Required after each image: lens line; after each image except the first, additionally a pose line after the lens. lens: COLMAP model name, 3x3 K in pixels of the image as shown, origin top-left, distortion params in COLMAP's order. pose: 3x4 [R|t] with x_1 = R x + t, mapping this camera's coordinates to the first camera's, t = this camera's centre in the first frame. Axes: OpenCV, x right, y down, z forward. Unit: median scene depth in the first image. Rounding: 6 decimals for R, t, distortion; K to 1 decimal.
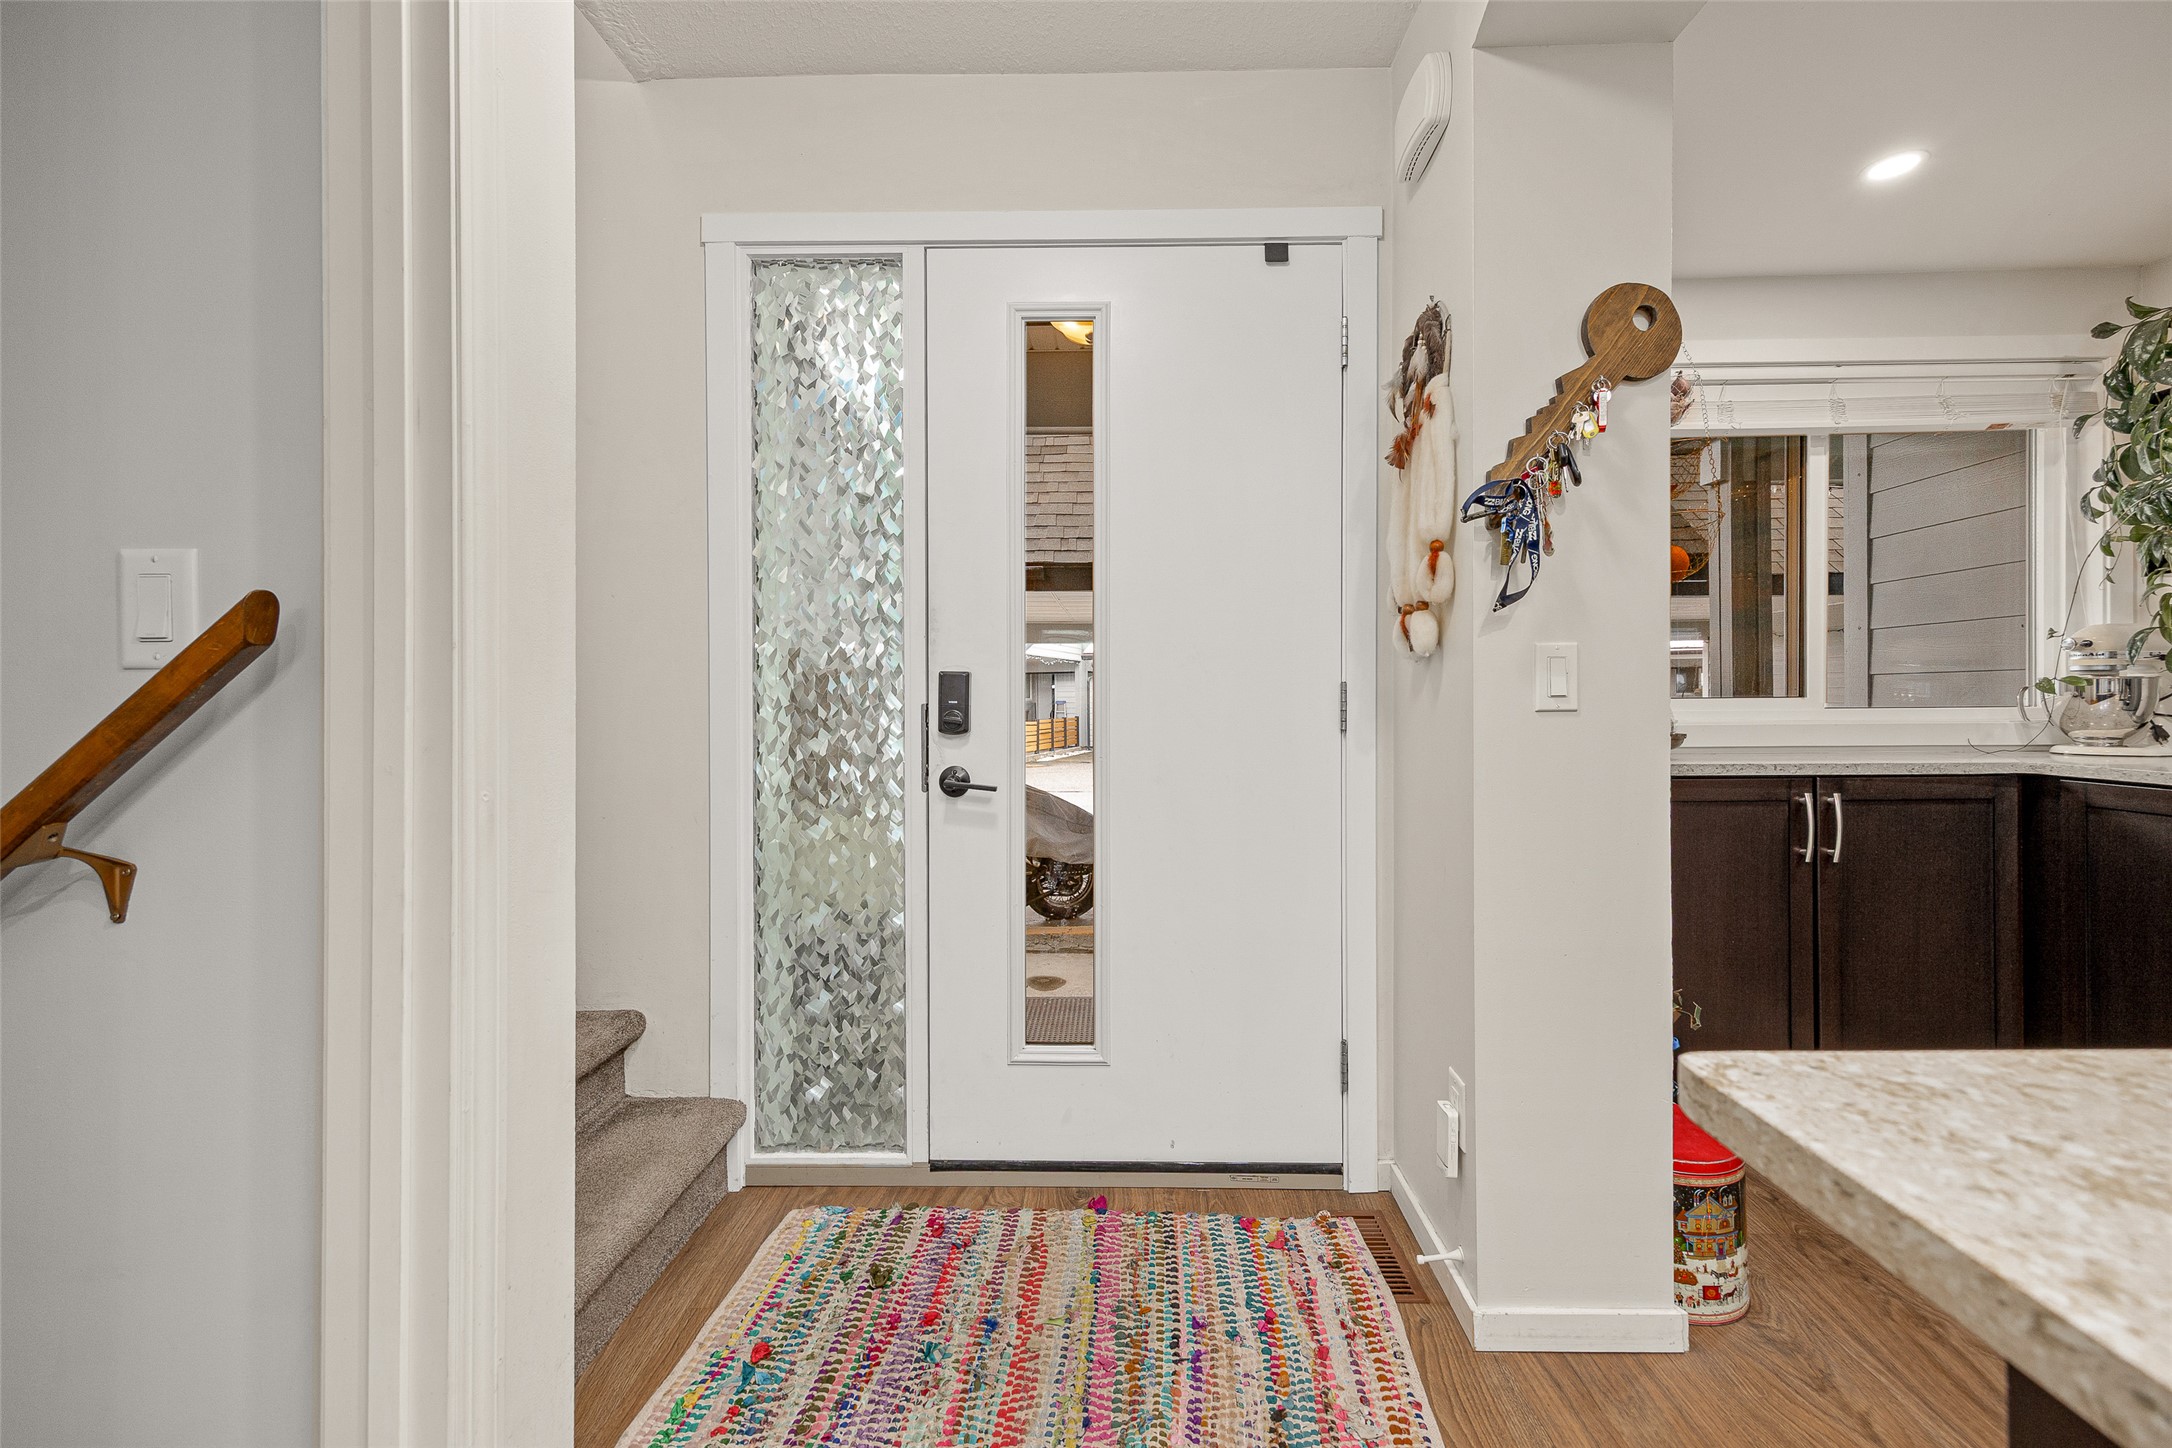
lens RADIAL K [[887.7, 0, 1098.9], [0, 887.7, 700.5], [0, 0, 1]] dist [0.009662, 0.000036]
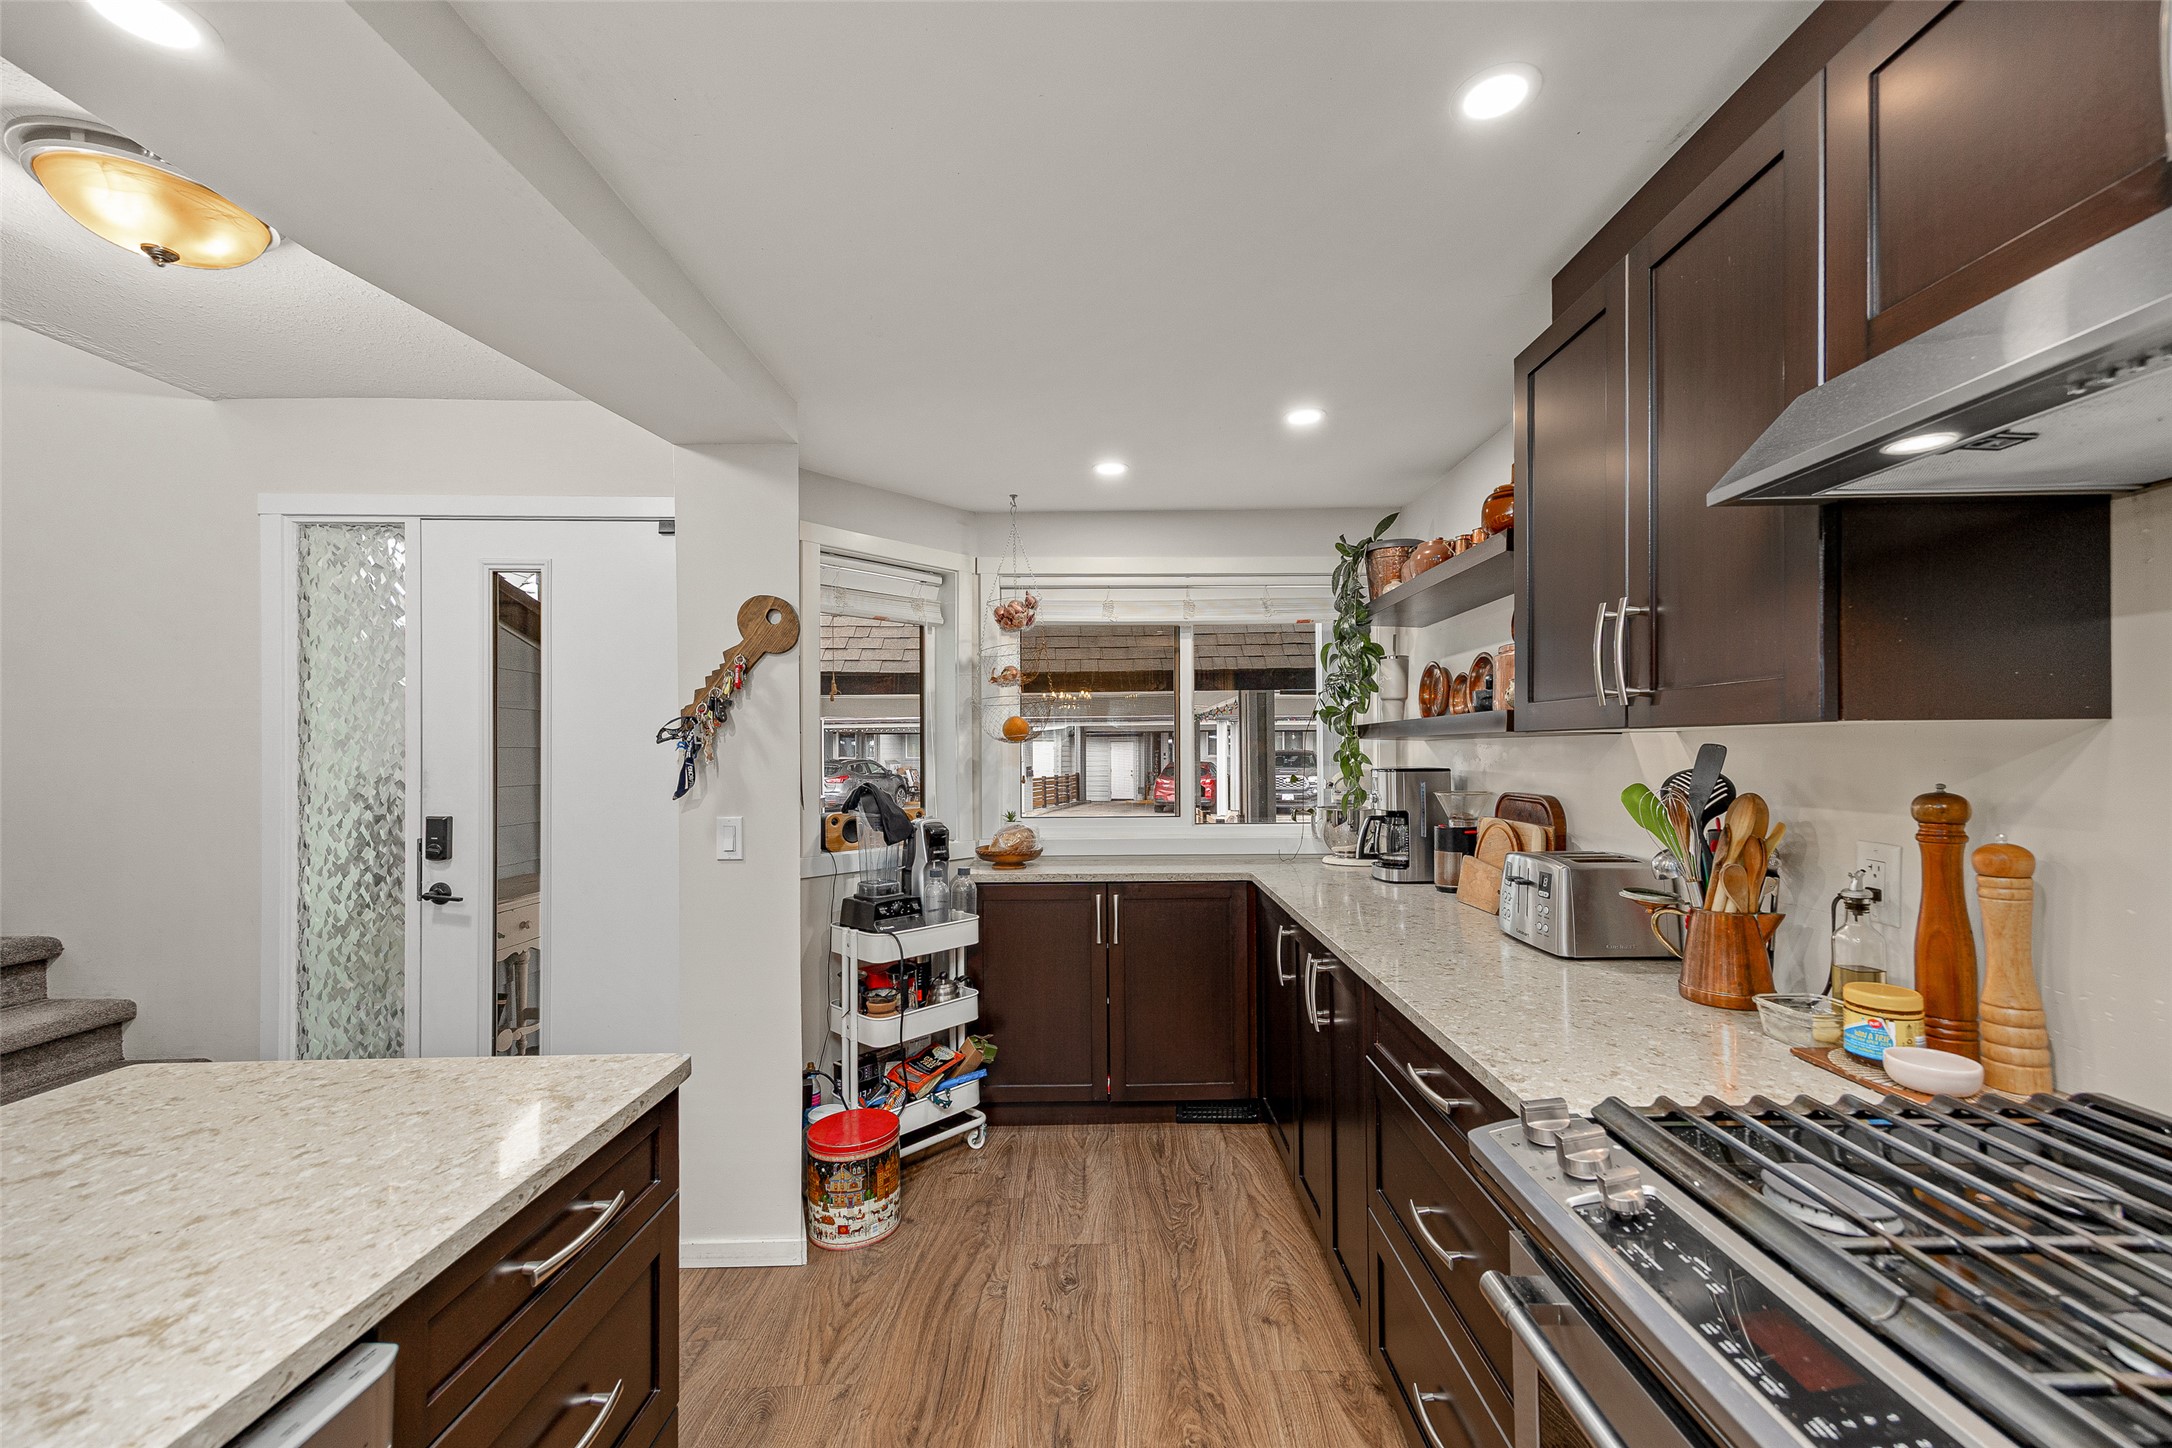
lens RADIAL K [[874.9, 0, 1099.7], [0, 874.9, 743.5], [0, 0, 1]] dist [0.014487, -0.000086]
pose [[0.999703, 0.002464, 0.024258, 0.960669], [-0.002268, 0.999965, -0.008109, -0.156493], [-0.024277, 0.008051, 0.999673, -0.489685]]
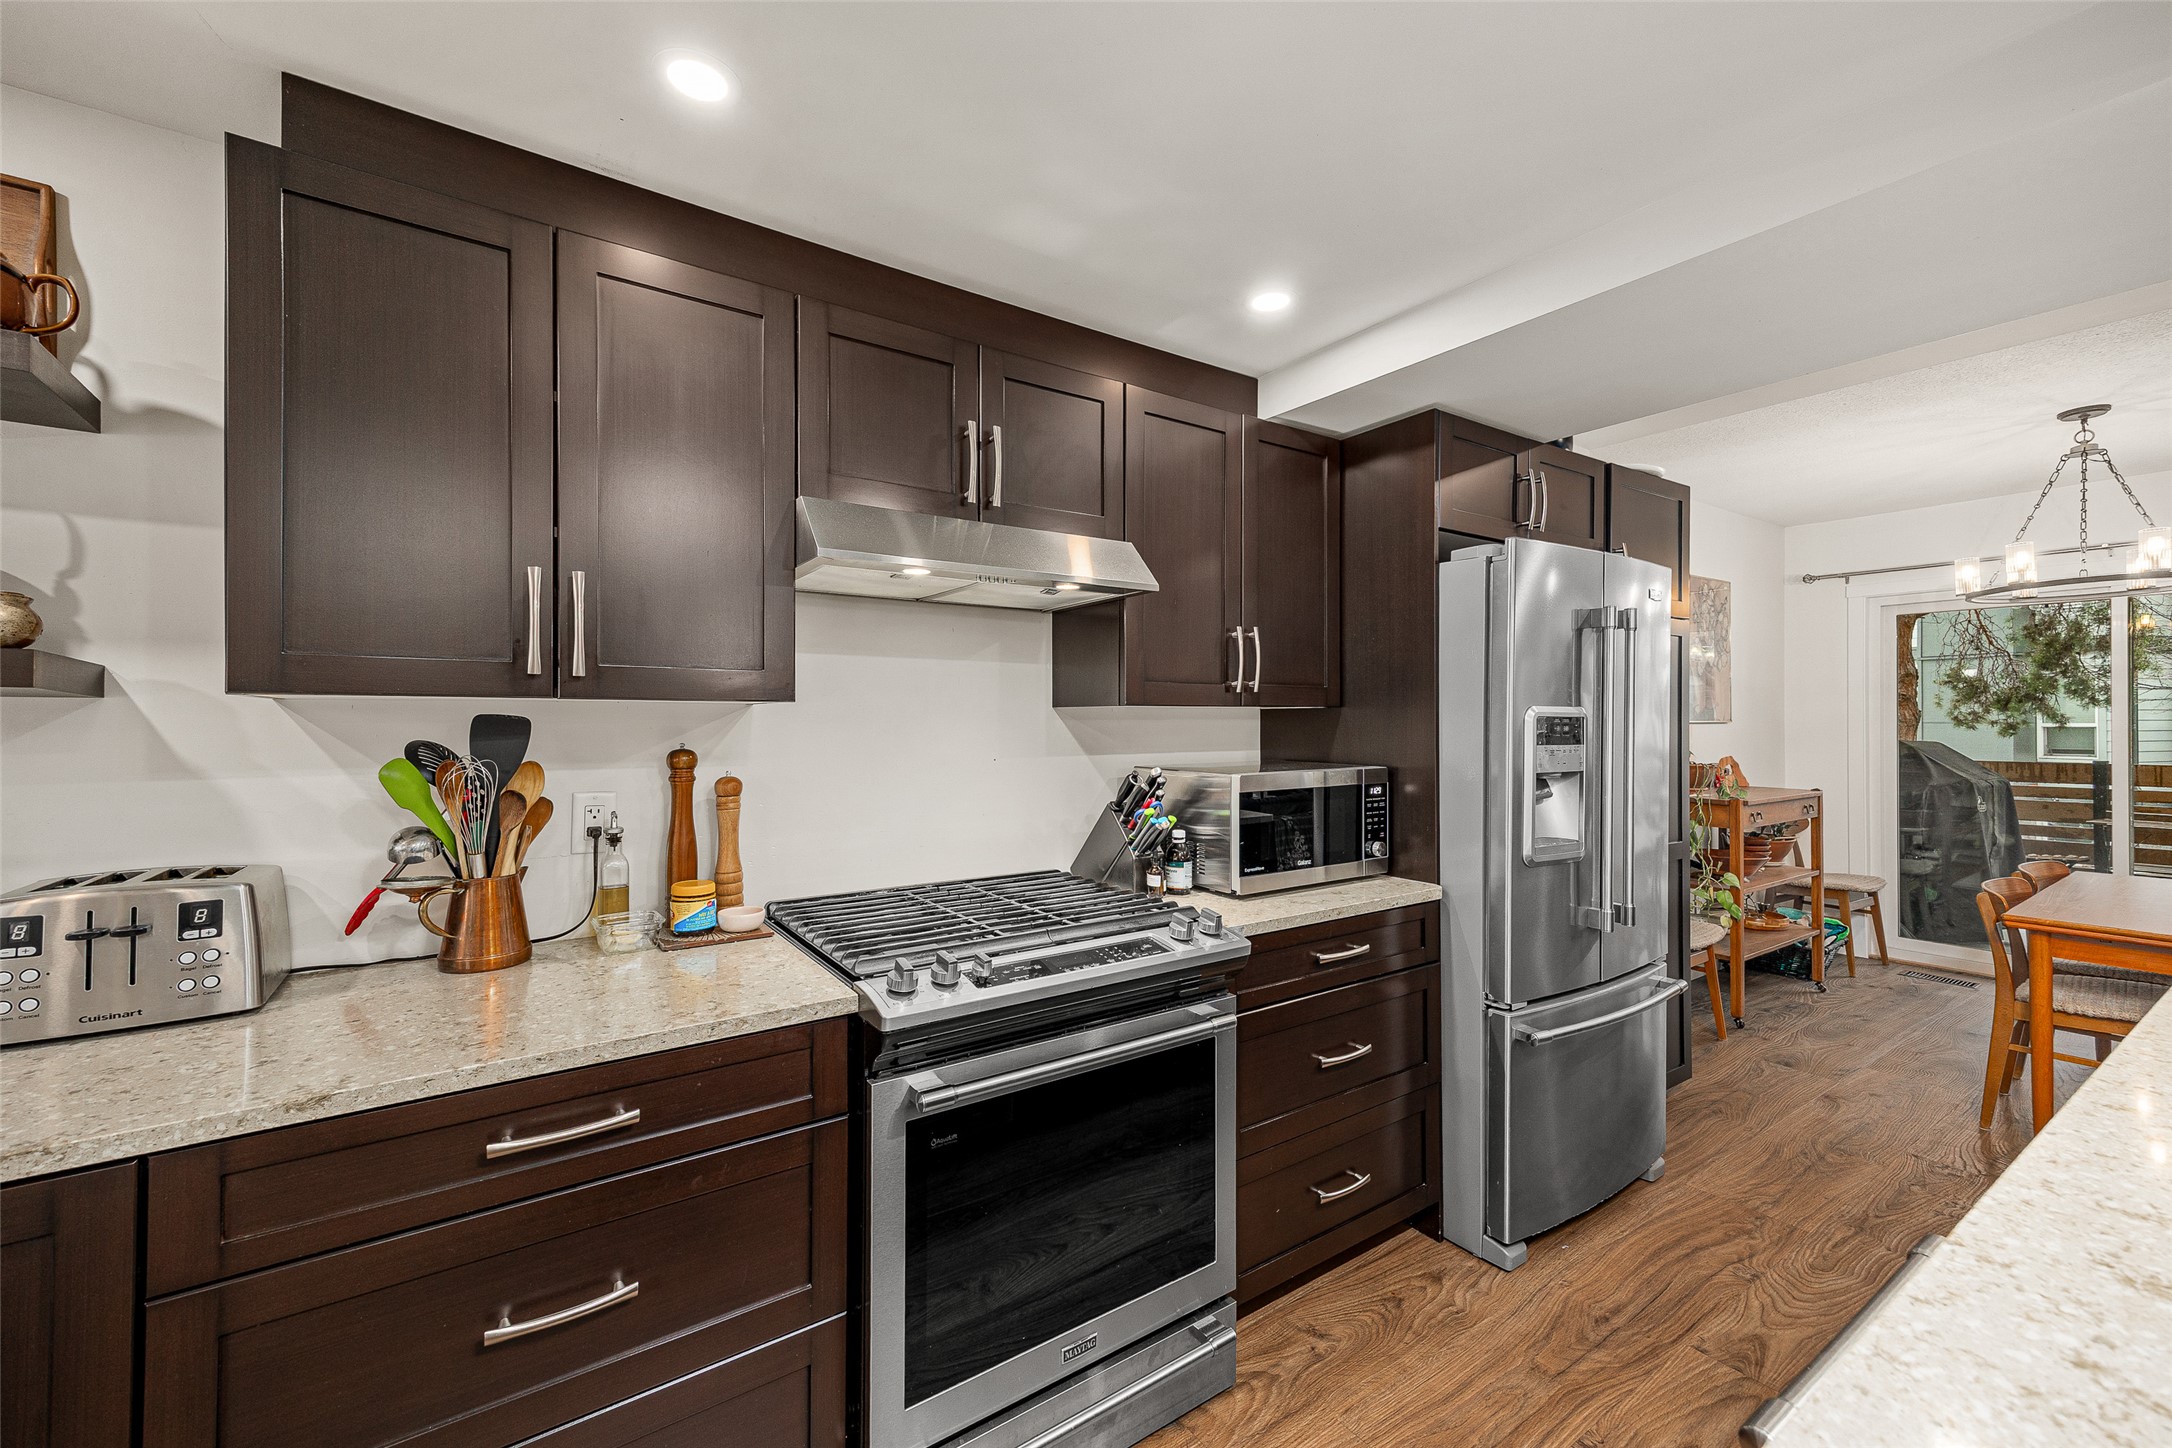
lens RADIAL K [[876.5, 0, 1084.3], [0, 876.5, 715.5], [0, 0, 1]] dist [0.007807, -0.000243]
pose [[-0.579836, 0.014458, 0.814605, 0.511823], [0.009990, 0.999894, -0.010636, -0.149171], [-0.814672, 0.001970, -0.579919, 0.384279]]
